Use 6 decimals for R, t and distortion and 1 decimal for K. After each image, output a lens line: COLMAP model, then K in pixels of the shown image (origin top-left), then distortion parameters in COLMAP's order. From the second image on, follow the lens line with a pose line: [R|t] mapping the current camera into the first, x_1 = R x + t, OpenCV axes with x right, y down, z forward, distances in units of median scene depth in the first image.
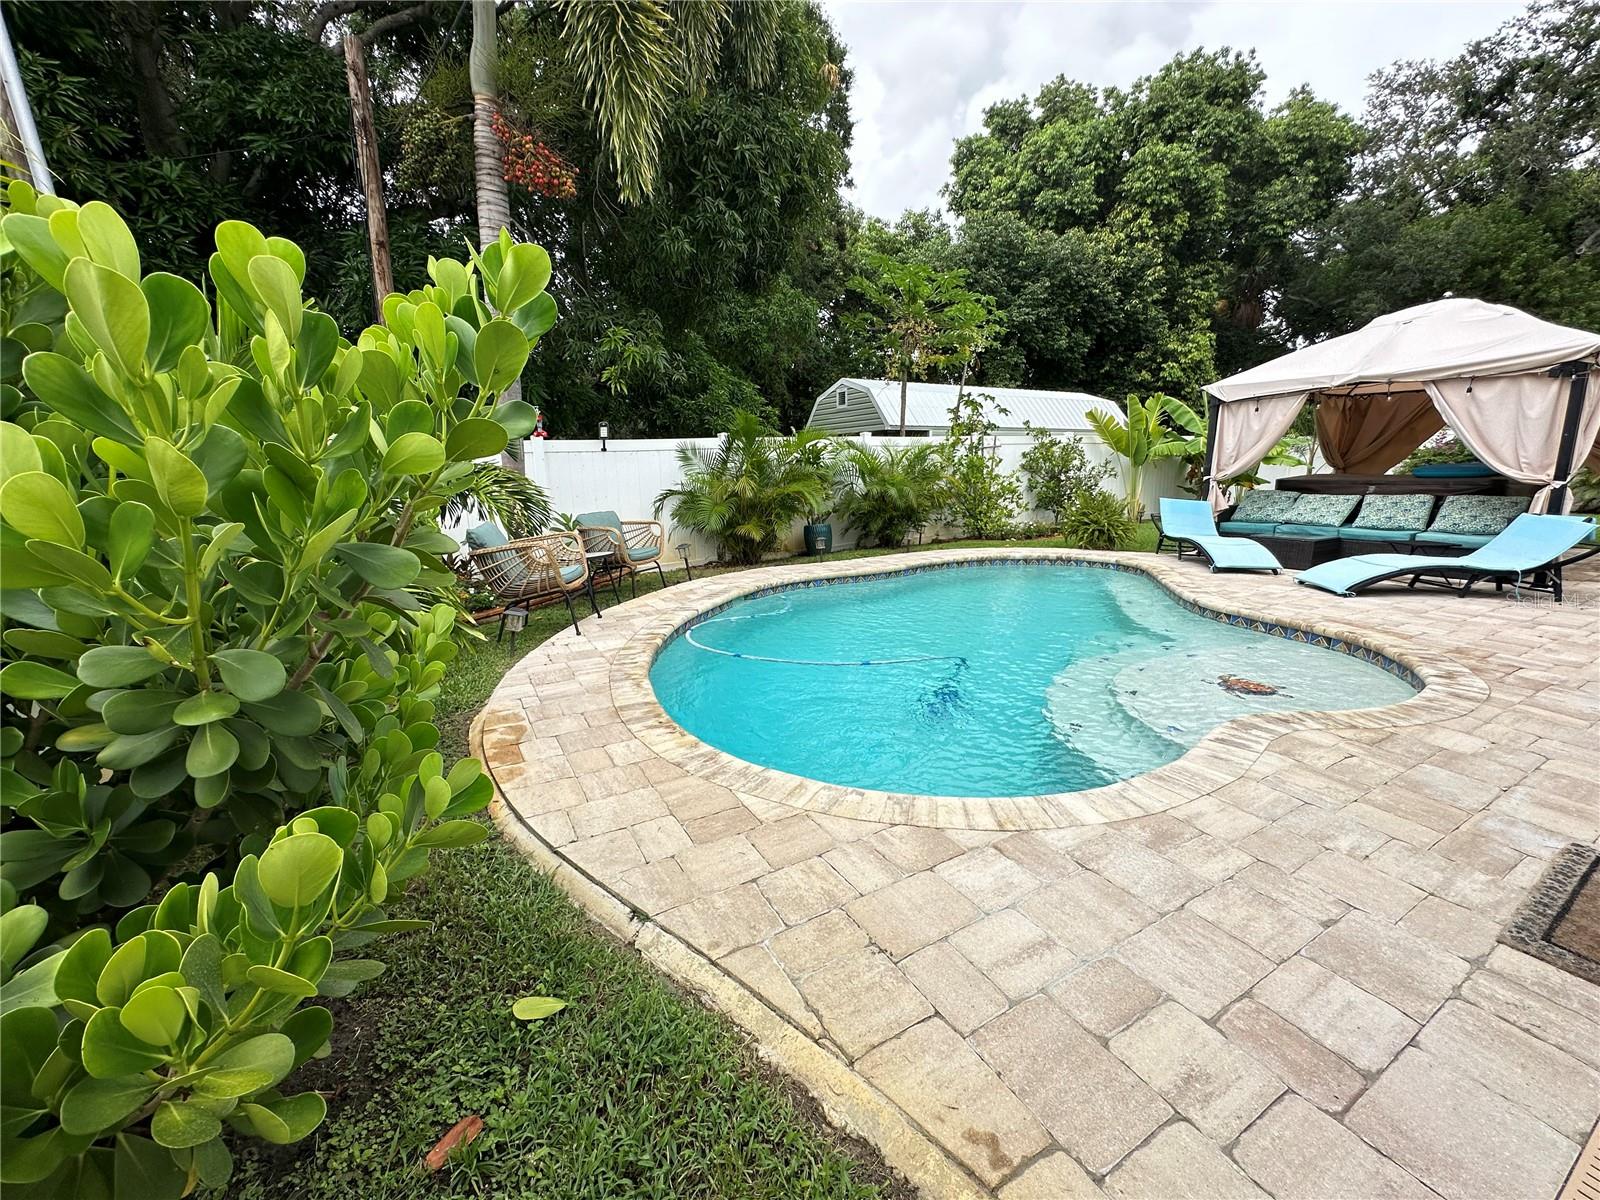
lens RADIAL K [[639.6, 0, 800.4], [0, 639.6, 600.9], [0, 0, 1]] dist [-0.003700, 0.000477]
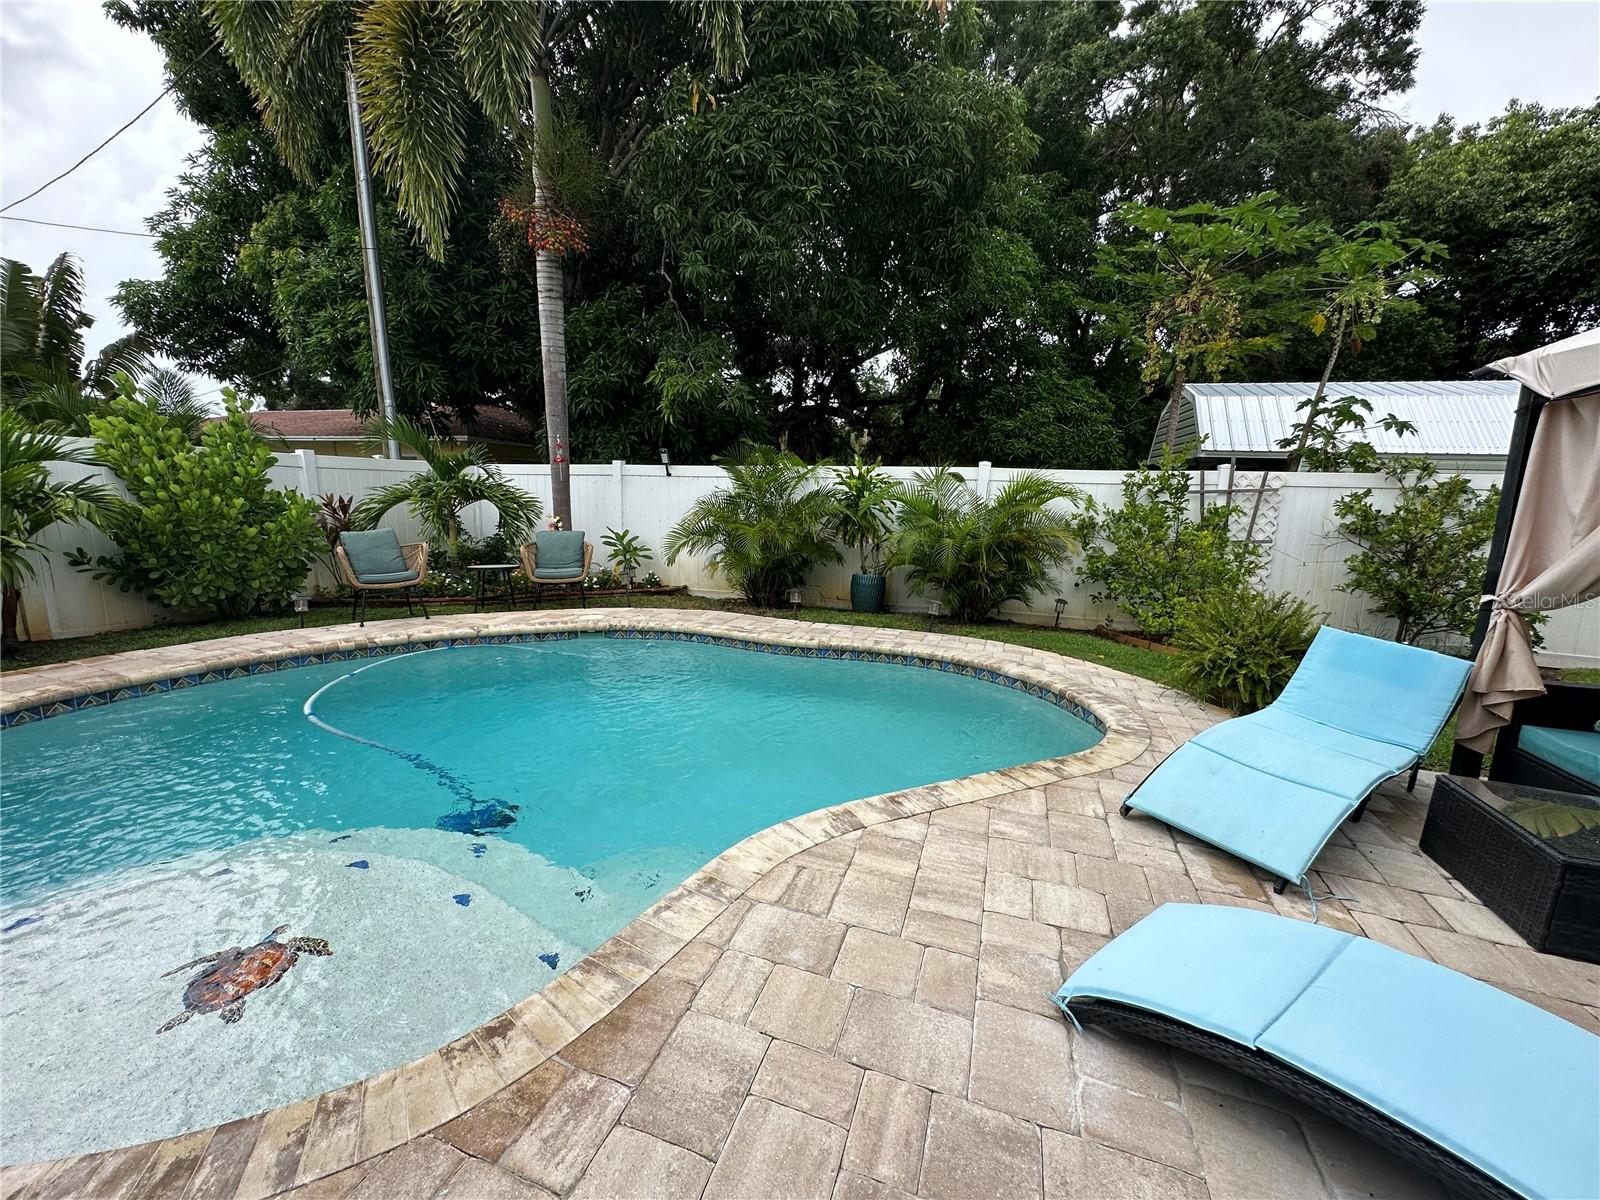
lens RADIAL K [[639.6, 0, 802.6], [0, 639.6, 600.2], [0, 0, 1]] dist [-0.003700, 0.000477]
pose [[0.669814, 0.173161, -0.722056, 0.440974], [-0.194501, 0.979390, 0.054445, -0.091843], [0.716602, 0.103972, 0.689689, 0.308061]]
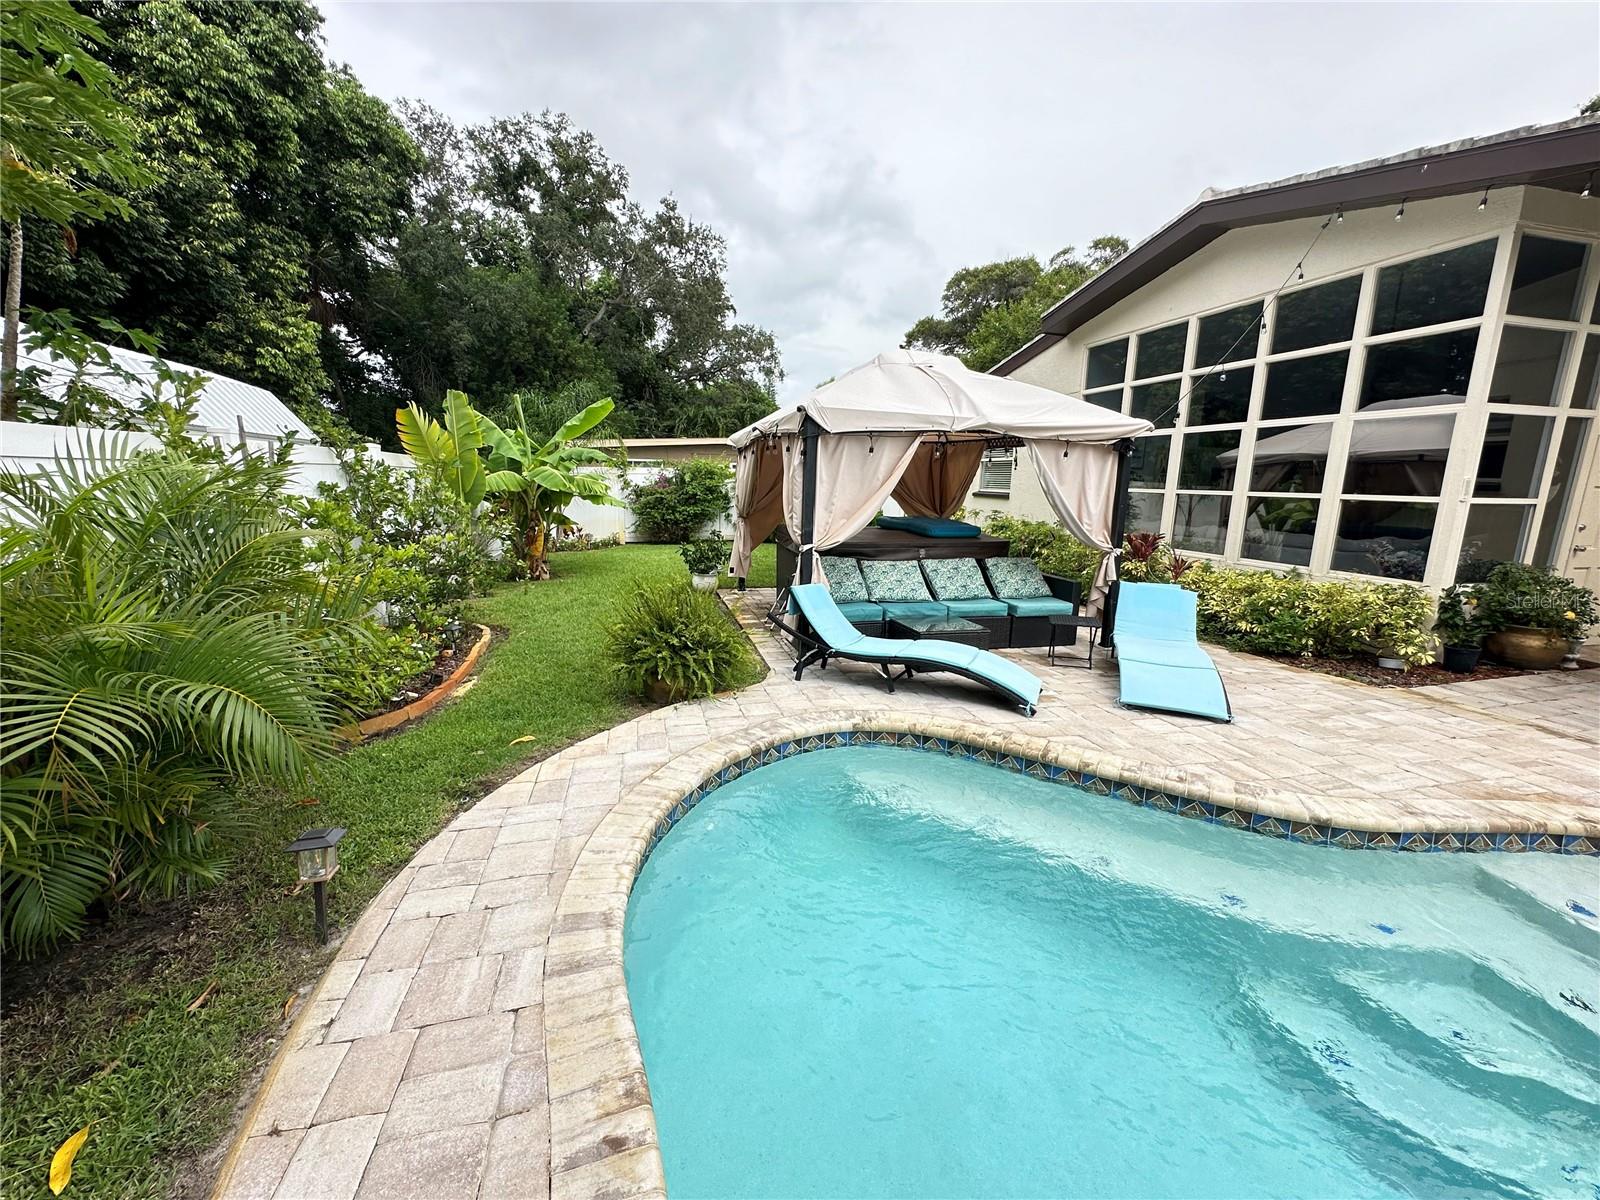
lens RADIAL K [[639.6, 0, 798.7], [0, 639.6, 601.7], [0, 0, 1]] dist [-0.003700, 0.000477]
pose [[0.270102, -0.147267, 0.951503, 0.008361], [0.167300, 0.980379, 0.104245, -0.143277], [-0.948185, 0.131029, 0.289440, 0.573523]]
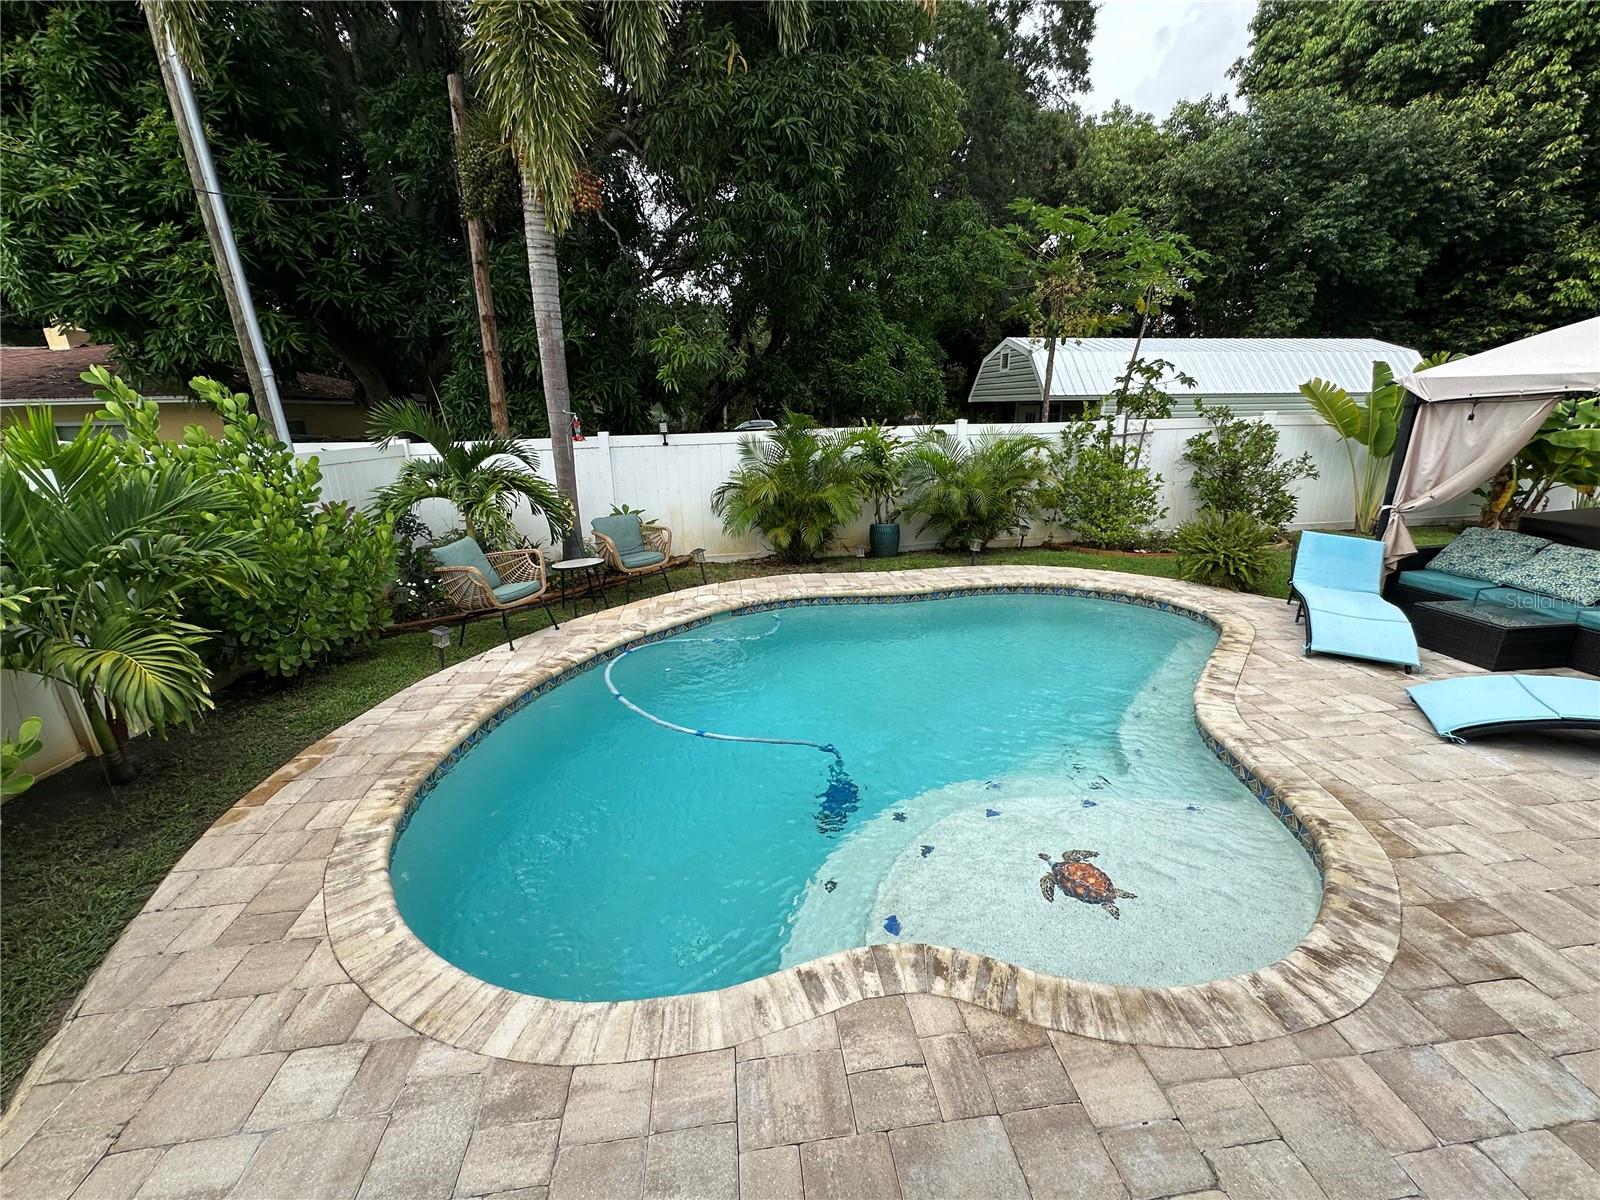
lens RADIAL K [[639.6, 0, 801.2], [0, 639.6, 599.8], [0, 0, 1]] dist [-0.003700, 0.000477]
pose [[0.927634, 0.114089, -0.355638, 0.204231], [-0.081101, 0.991013, 0.106378, -0.078054], [0.364579, -0.069837, 0.928550, 0.065281]]
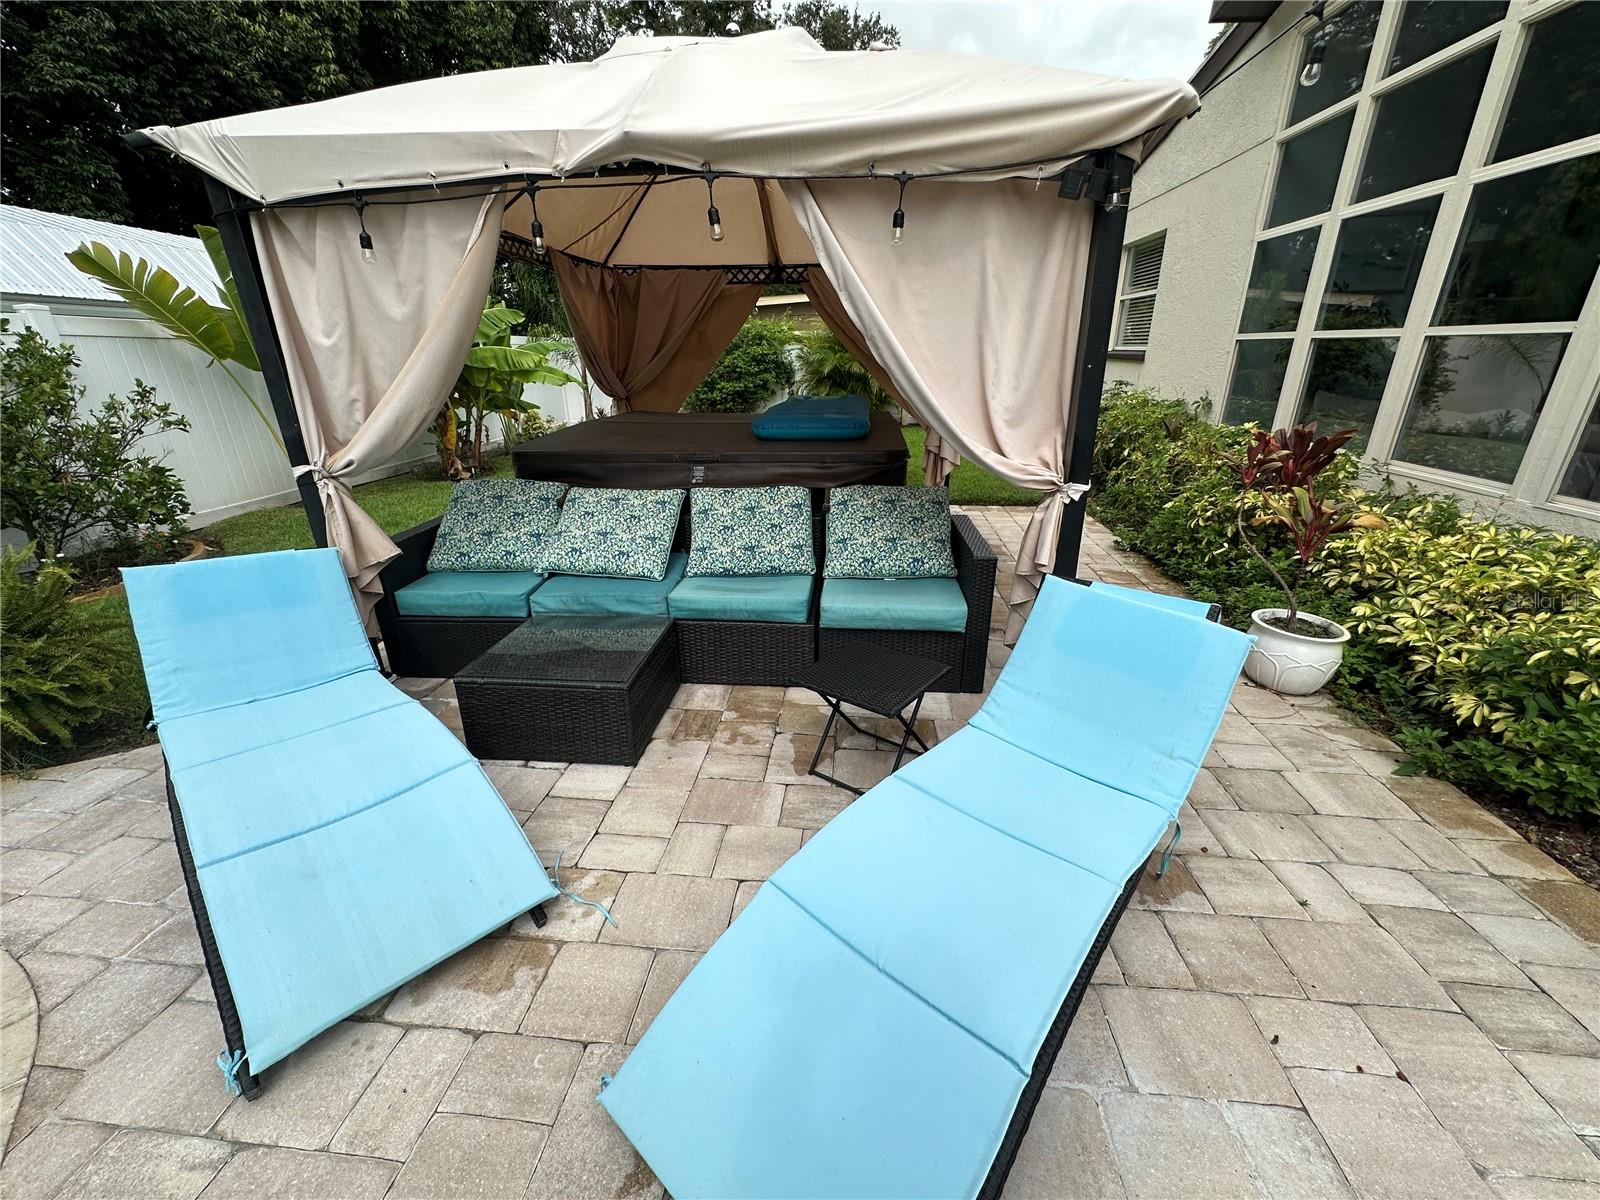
lens RADIAL K [[639.6, 0, 800.3], [0, 639.6, 599.1], [0, 0, 1]] dist [-0.003700, 0.000477]
pose [[0.570395, -0.276877, 0.773297, 0.357204], [0.160441, 0.960894, 0.225702, -0.112881], [-0.805548, -0.004670, 0.592511, 0.426968]]
